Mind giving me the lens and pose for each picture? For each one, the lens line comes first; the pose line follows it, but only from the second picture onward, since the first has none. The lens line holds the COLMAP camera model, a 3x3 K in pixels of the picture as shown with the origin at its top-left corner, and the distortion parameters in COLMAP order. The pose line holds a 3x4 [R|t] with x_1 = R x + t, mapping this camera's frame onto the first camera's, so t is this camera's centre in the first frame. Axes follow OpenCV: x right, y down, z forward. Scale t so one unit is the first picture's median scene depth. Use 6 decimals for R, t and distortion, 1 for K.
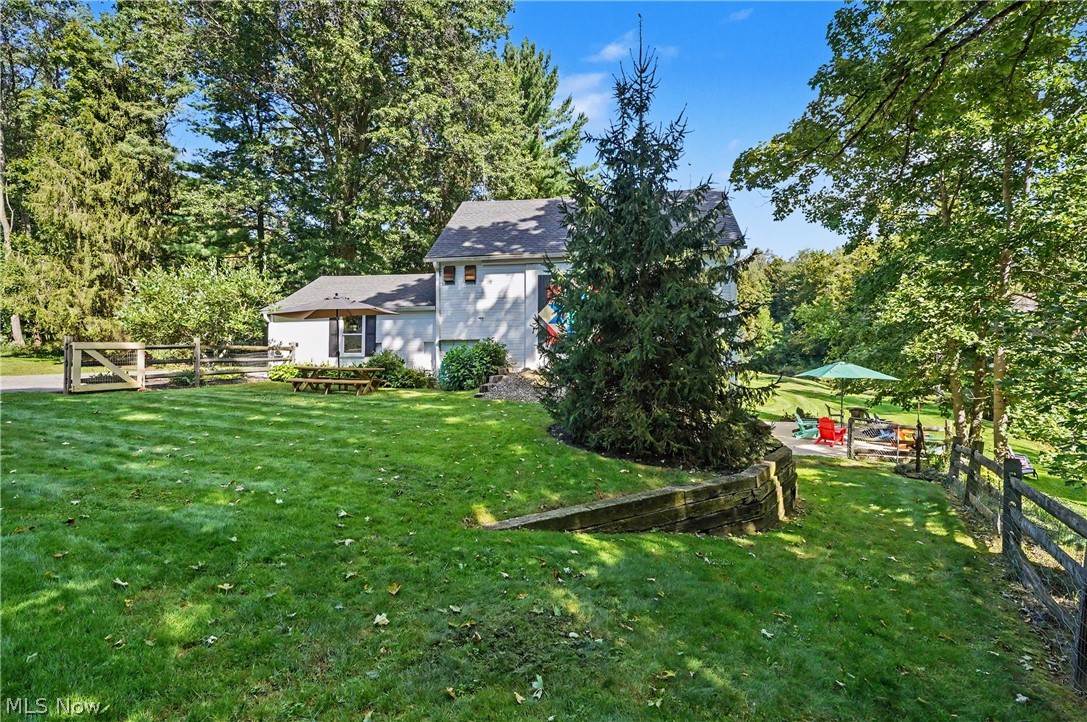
lens RADIAL K [[497.5, 0, 533.3], [0, 497.5, 341.1], [0, 0, 1]] dist [-0.002789, 0.000343]
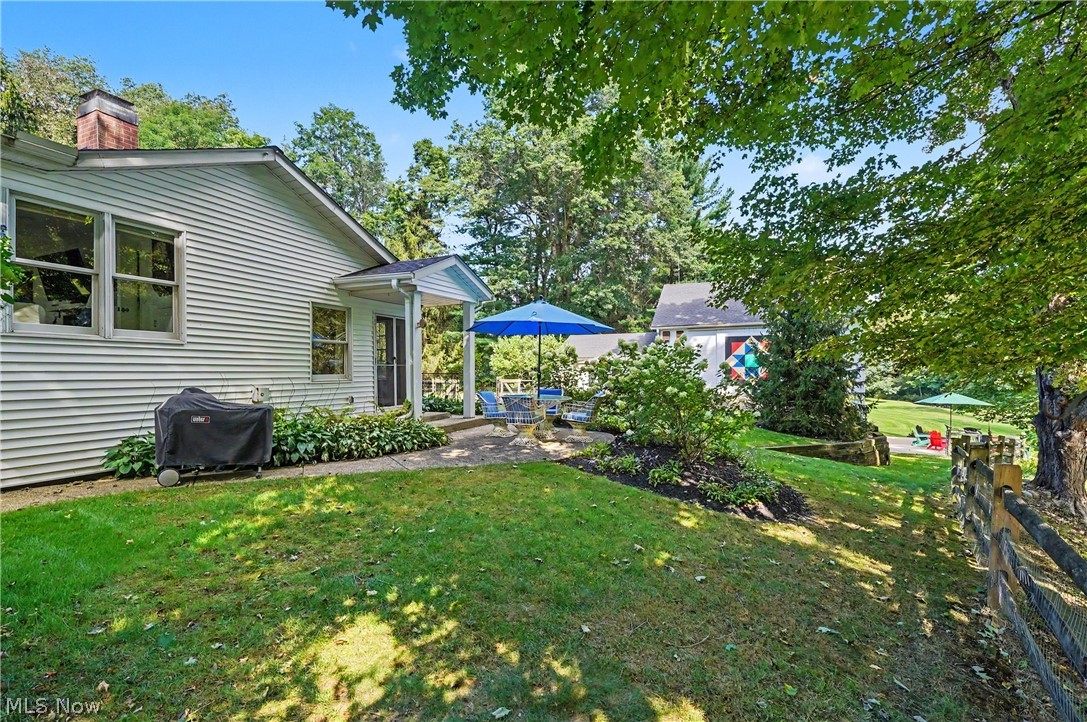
lens RADIAL K [[497.5, 0, 545.0], [0, 497.5, 365.2], [0, 0, 1]] dist [-0.002789, 0.000343]
pose [[0.976795, -0.004158, -0.214135, -0.196233], [0.002335, 0.999959, -0.008768, -0.026357], [0.214163, 0.008065, 0.976765, -0.626477]]
